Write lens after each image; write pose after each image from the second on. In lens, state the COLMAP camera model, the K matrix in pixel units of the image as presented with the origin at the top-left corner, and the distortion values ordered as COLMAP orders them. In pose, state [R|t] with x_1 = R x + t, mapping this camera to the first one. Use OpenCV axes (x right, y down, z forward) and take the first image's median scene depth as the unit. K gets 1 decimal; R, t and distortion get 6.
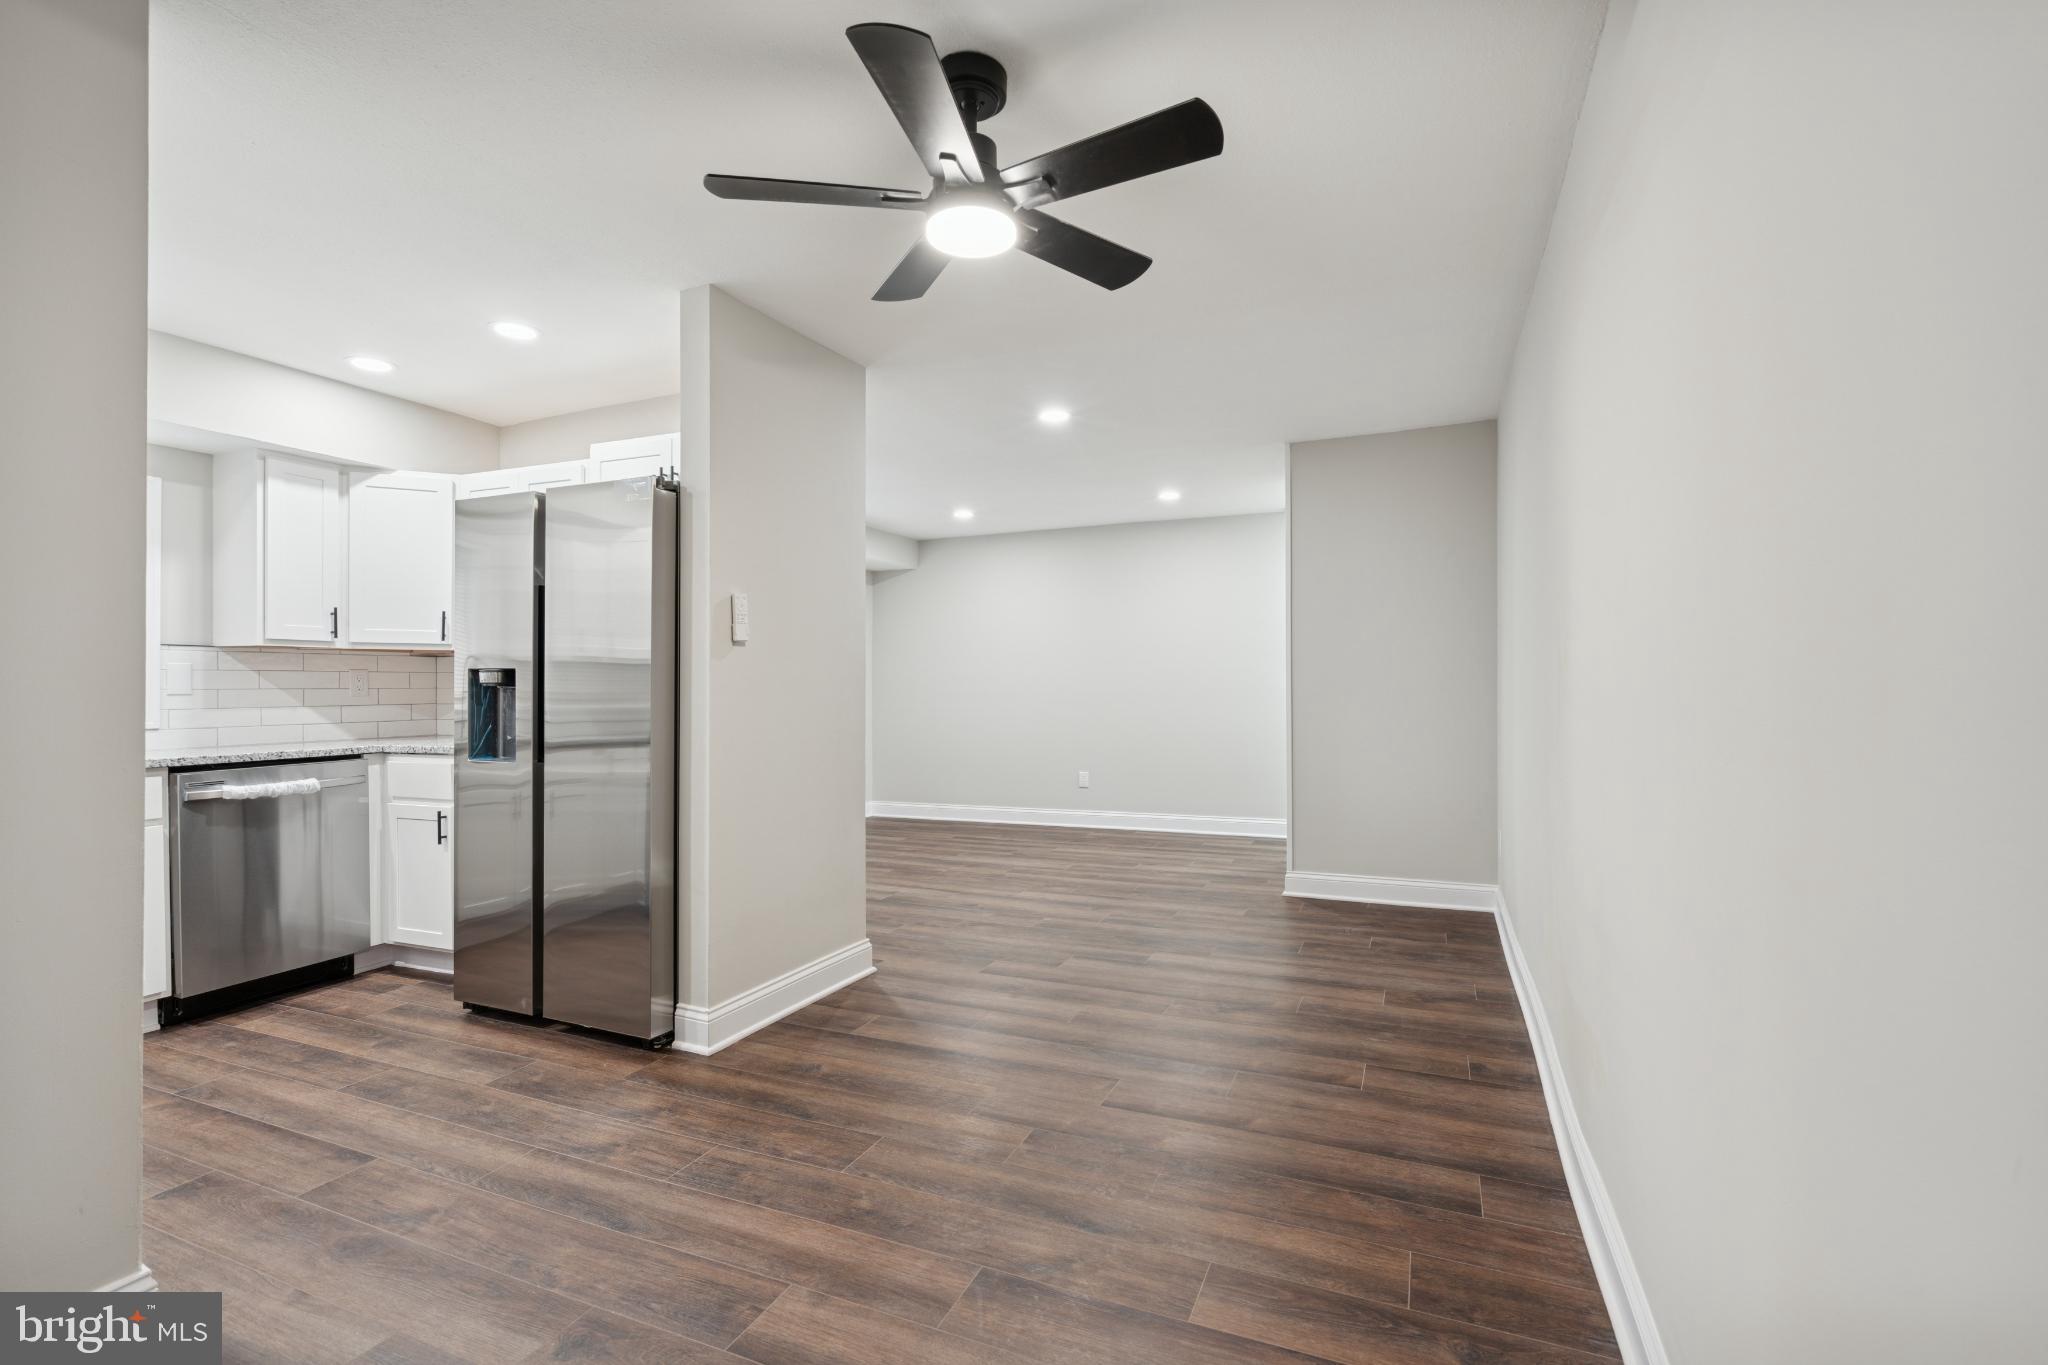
lens RADIAL K [[929.2, 0, 1039.5], [0, 929.2, 690.1], [0, 0, 1]] dist [-0.005394, 0.002538]
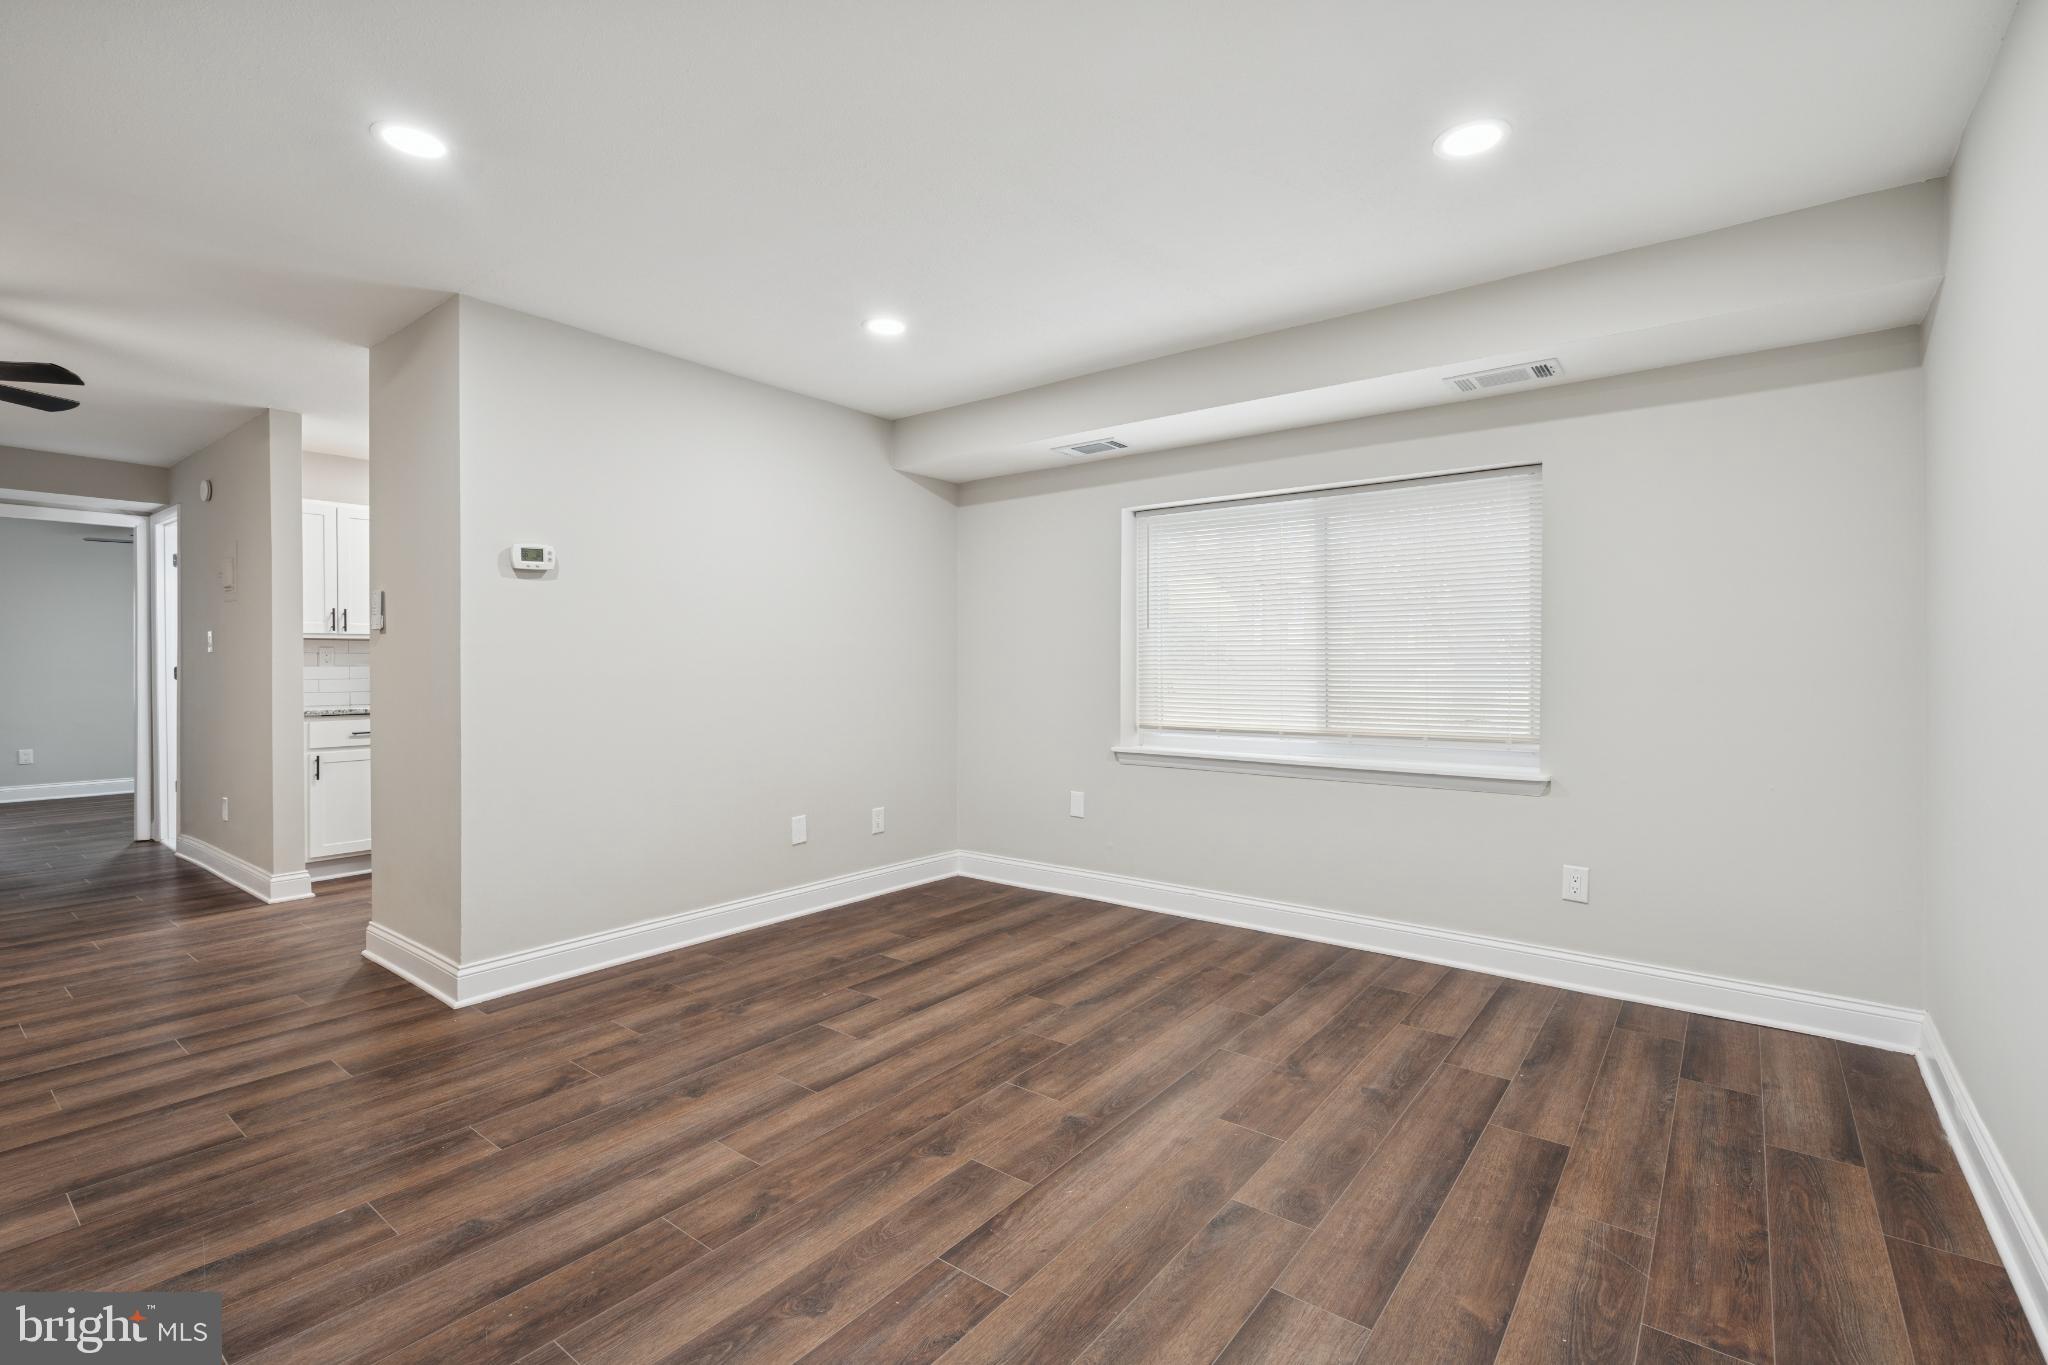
lens RADIAL K [[929.2, 0, 1035.0], [0, 929.2, 665.7], [0, 0, 1]] dist [-0.005394, 0.002538]
pose [[-0.257480, 0.009326, -0.966239, 0.542807], [-0.002066, 0.999946, 0.010202, -0.017944], [0.966281, 0.004623, -0.257447, 1.886872]]
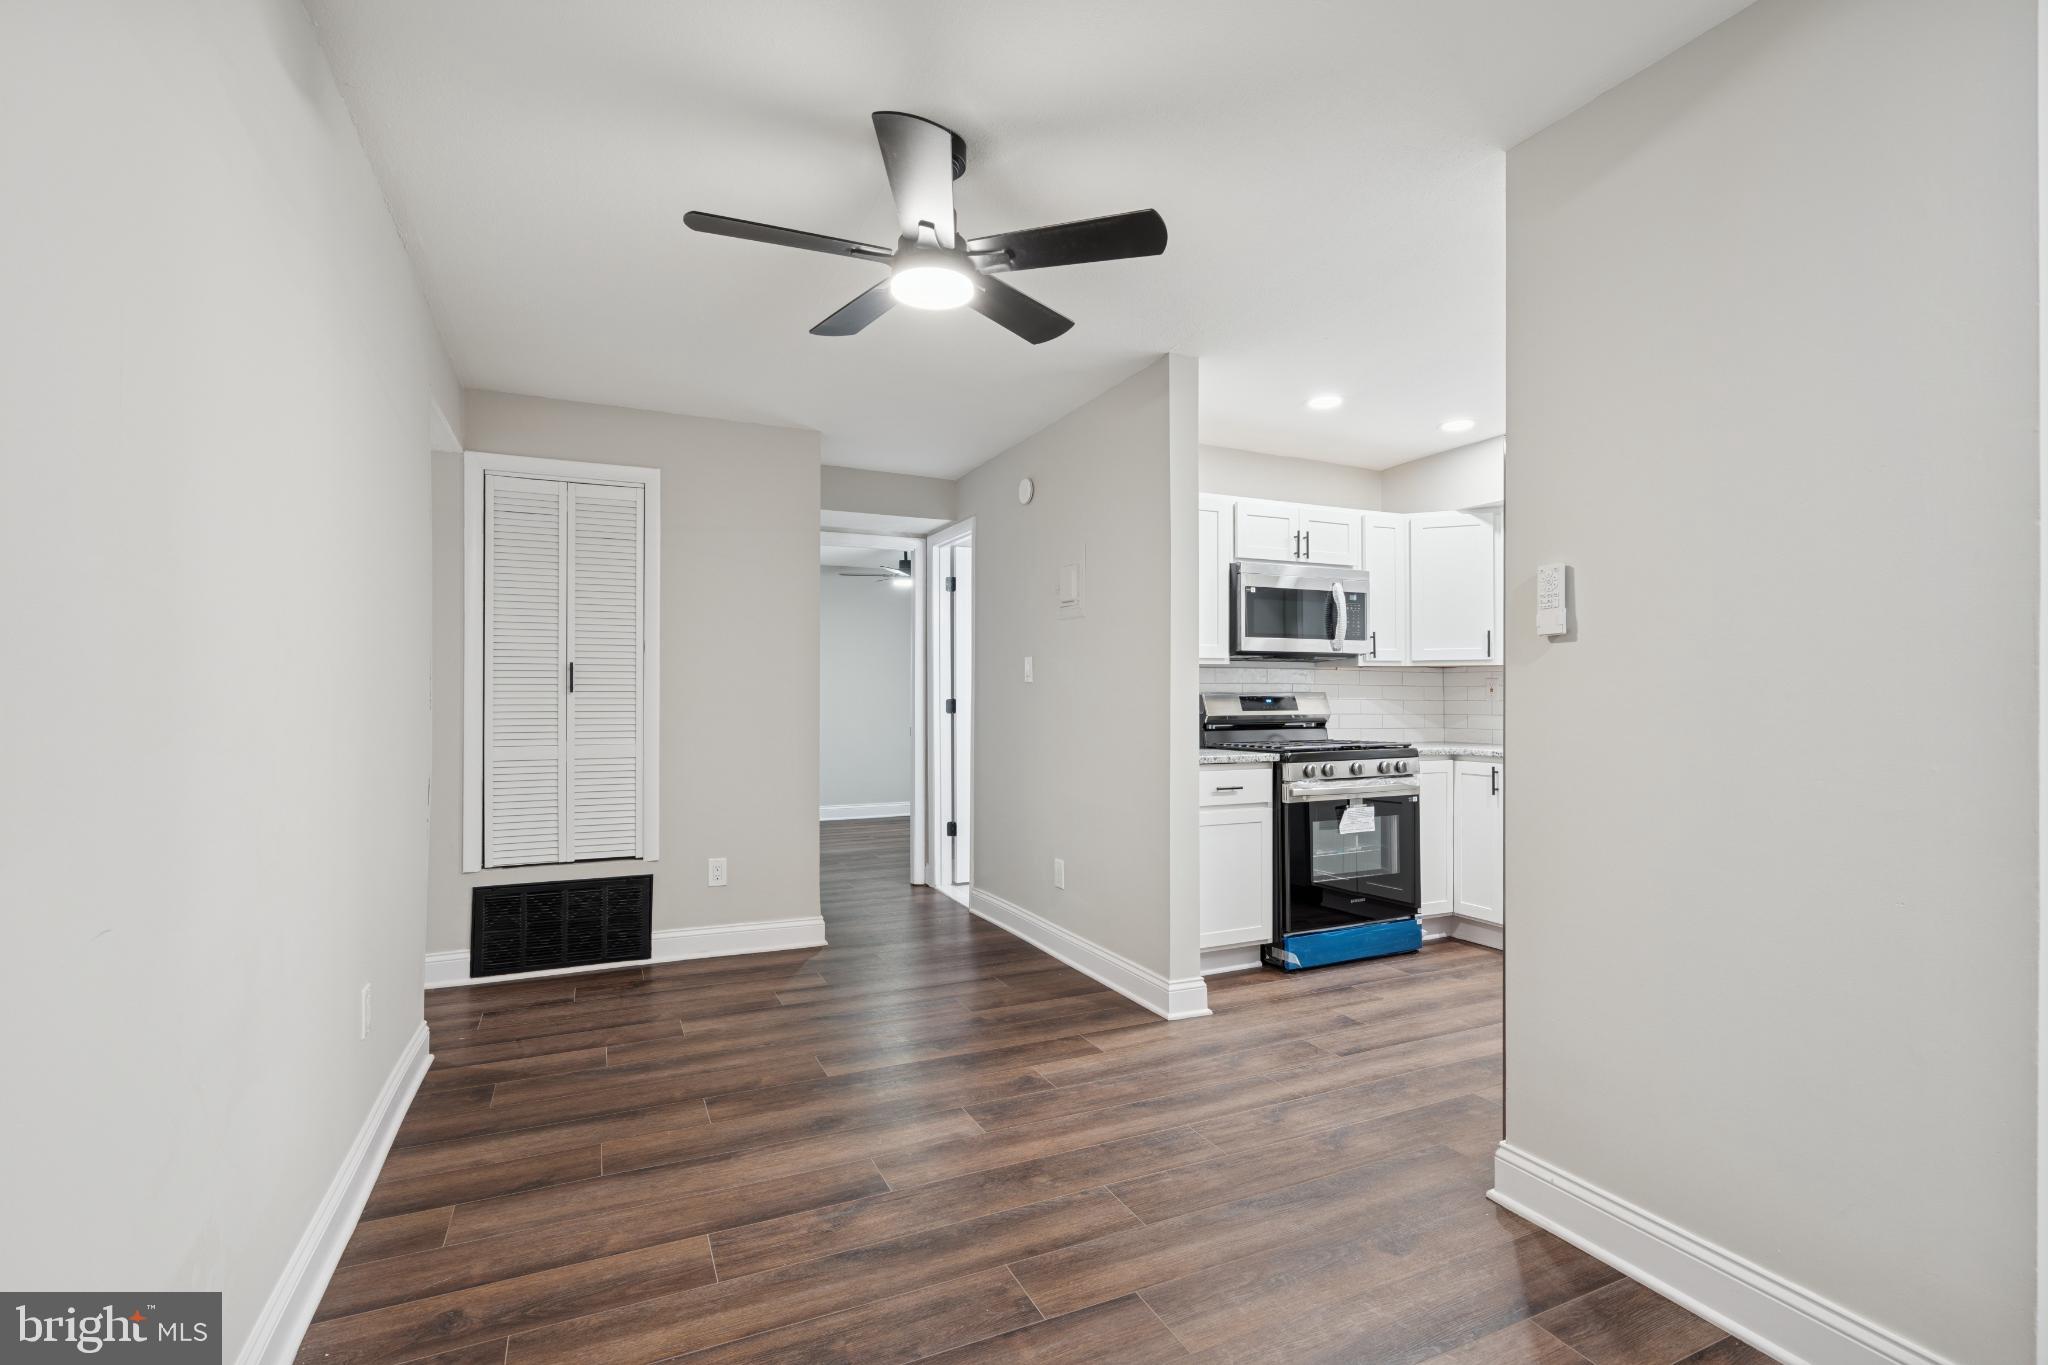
lens RADIAL K [[929.2, 0, 1016.4], [0, 929.2, 691.2], [0, 0, 1]] dist [-0.005394, 0.002538]
pose [[-0.676162, 0.000408, -0.736752, 0.377969], [-0.000932, 0.999999, 0.001409, -0.010982], [0.736752, 0.001640, -0.676161, 1.027970]]
